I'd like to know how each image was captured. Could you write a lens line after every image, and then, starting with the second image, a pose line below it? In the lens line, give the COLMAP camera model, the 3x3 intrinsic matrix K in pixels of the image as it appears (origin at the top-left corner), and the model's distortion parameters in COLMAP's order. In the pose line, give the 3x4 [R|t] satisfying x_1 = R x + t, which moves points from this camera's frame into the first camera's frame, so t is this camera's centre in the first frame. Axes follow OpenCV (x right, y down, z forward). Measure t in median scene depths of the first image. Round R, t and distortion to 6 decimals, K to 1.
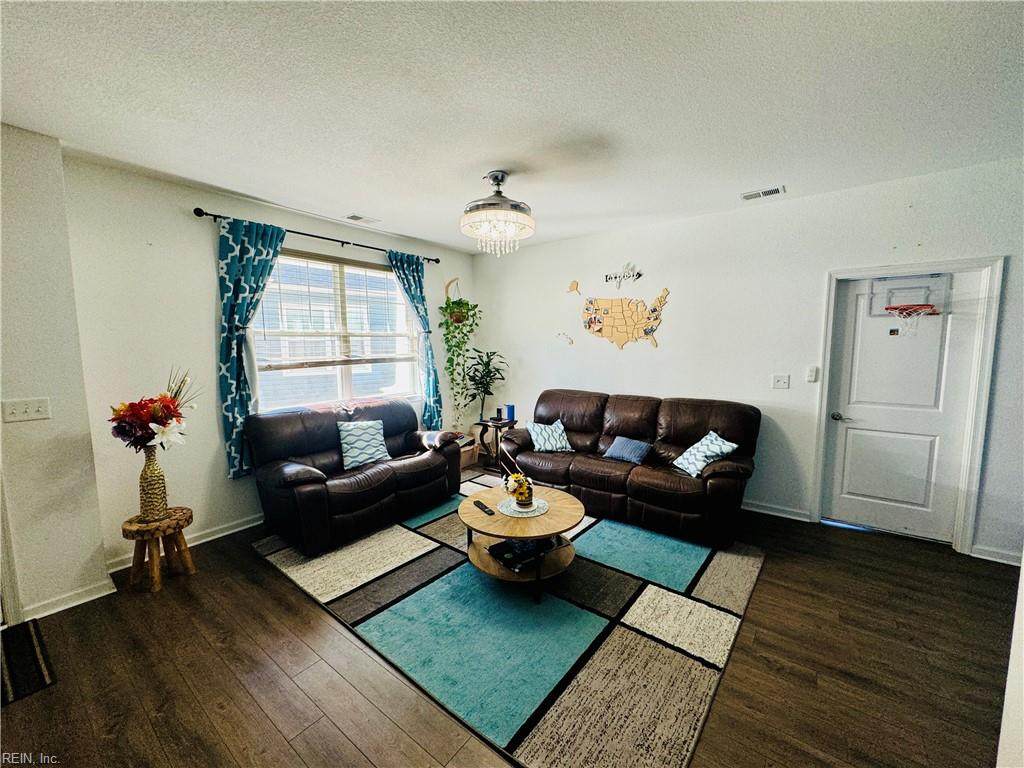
lens RADIAL K [[415.5, 0, 513.6], [0, 415.5, 385.0], [0, 0, 1]] dist [0.000046, -0.000144]
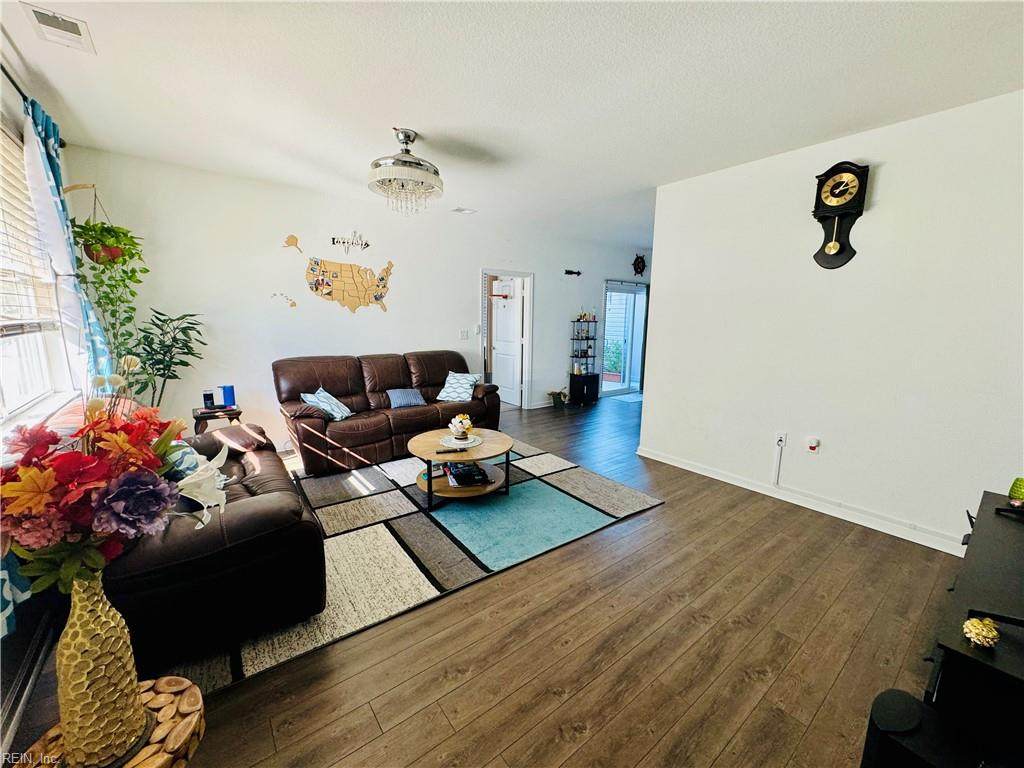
lens RADIAL K [[415.5, 0, 512.6], [0, 415.5, 387.7], [0, 0, 1]] dist [0.000046, -0.000144]
pose [[0.246601, -0.154888, 0.956660, -0.727334], [0.085113, 0.986792, 0.137827, -0.009862], [-0.965372, 0.047436, 0.256527, 0.366594]]
